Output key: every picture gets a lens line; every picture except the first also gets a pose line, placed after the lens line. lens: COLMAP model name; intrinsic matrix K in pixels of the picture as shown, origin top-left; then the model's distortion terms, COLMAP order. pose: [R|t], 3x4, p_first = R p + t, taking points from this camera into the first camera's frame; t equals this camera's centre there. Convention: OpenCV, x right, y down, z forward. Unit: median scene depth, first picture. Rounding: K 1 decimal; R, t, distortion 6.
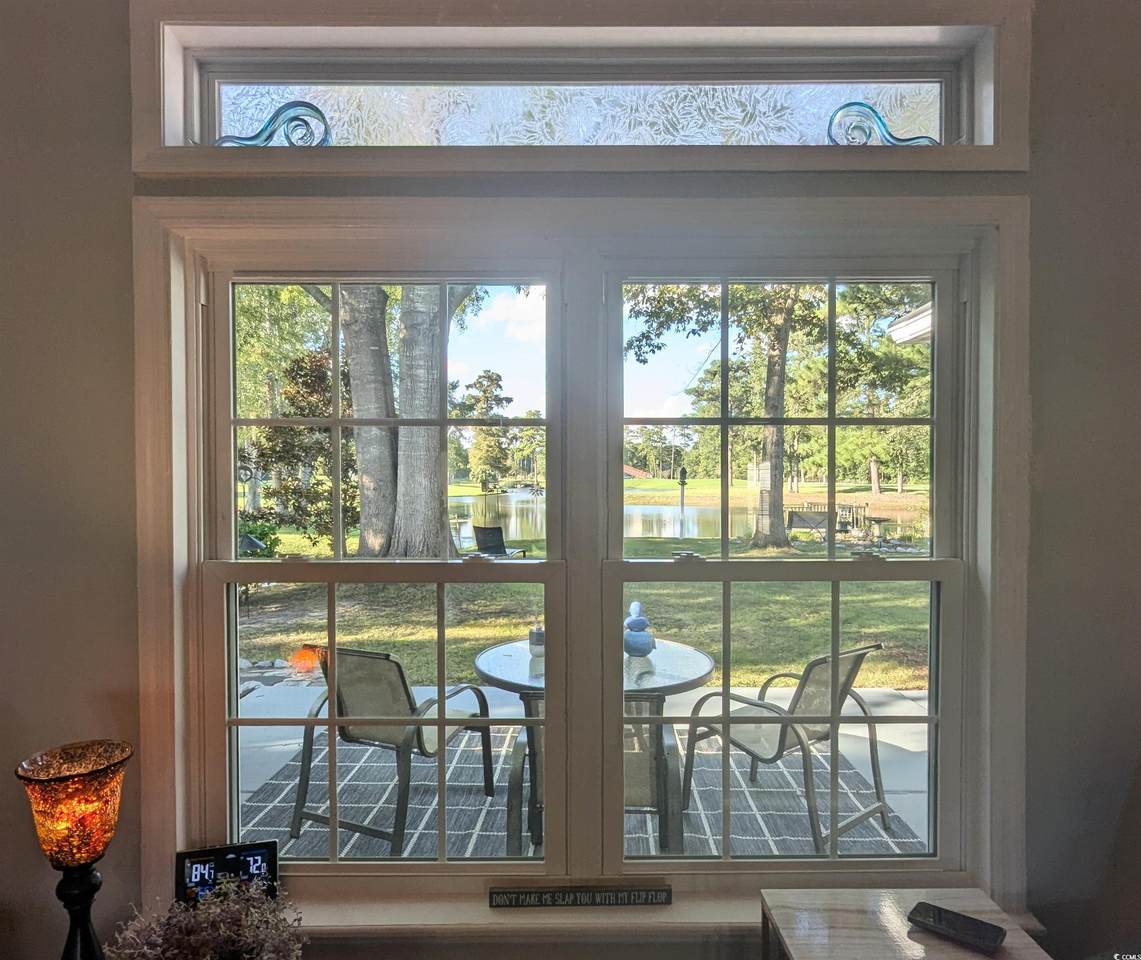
lens RADIAL K [[575.9, 0, 573.4], [0, 575.9, 490.2], [0, 0, 1]] dist [-0.007224, -0.000553]
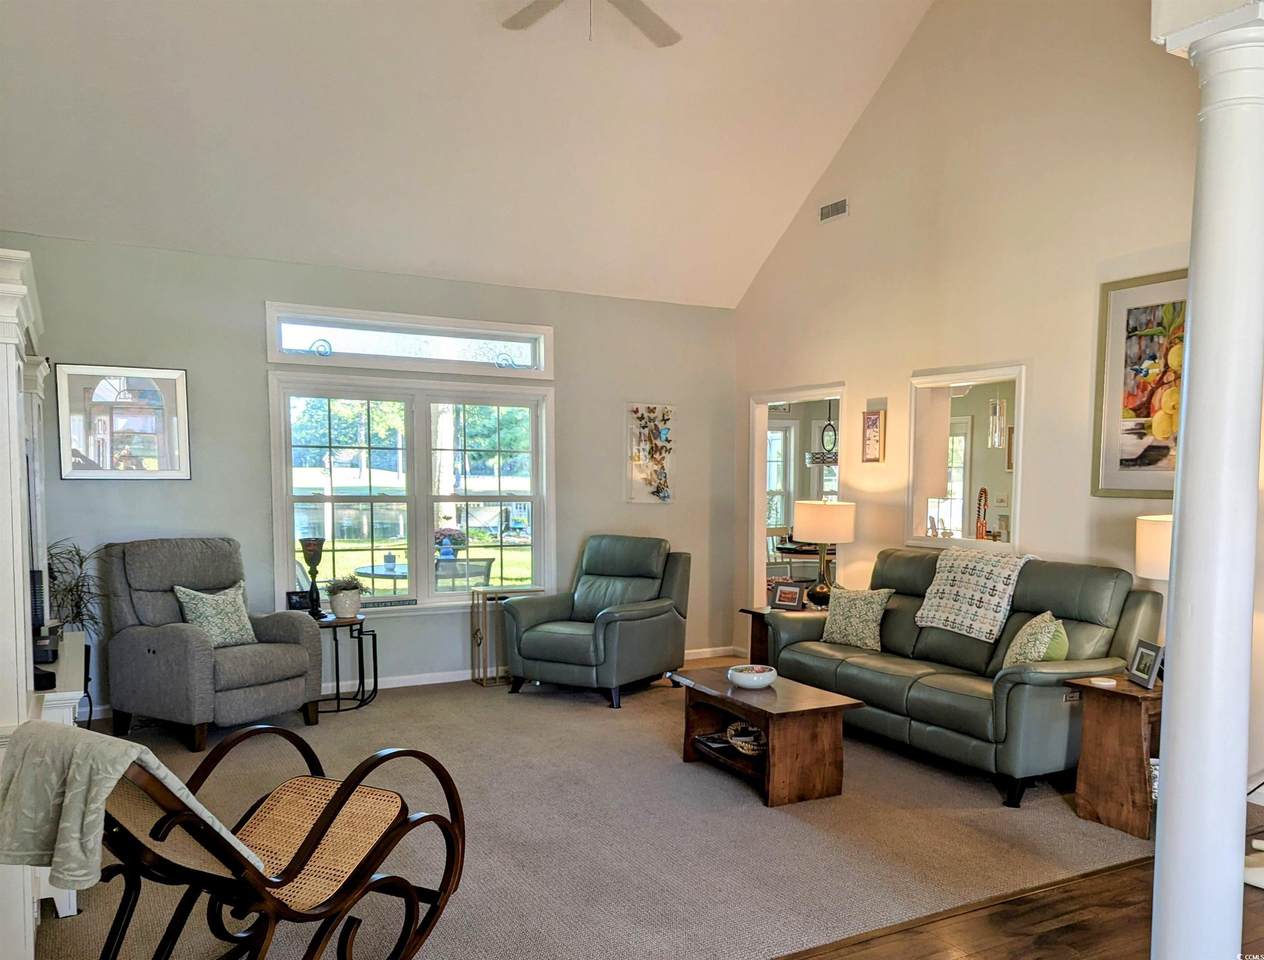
lens RADIAL K [[950.6, 0, 630.3], [0, 950.6, 477.9], [0, 0, 1]] dist [-0.002056, -0.000203]
pose [[0.885739, 0.000518, 0.464183, -1.389401], [-0.002189, 0.999993, 0.003062, 0.013011], [-0.464178, -0.003729, 0.885734, -4.106557]]
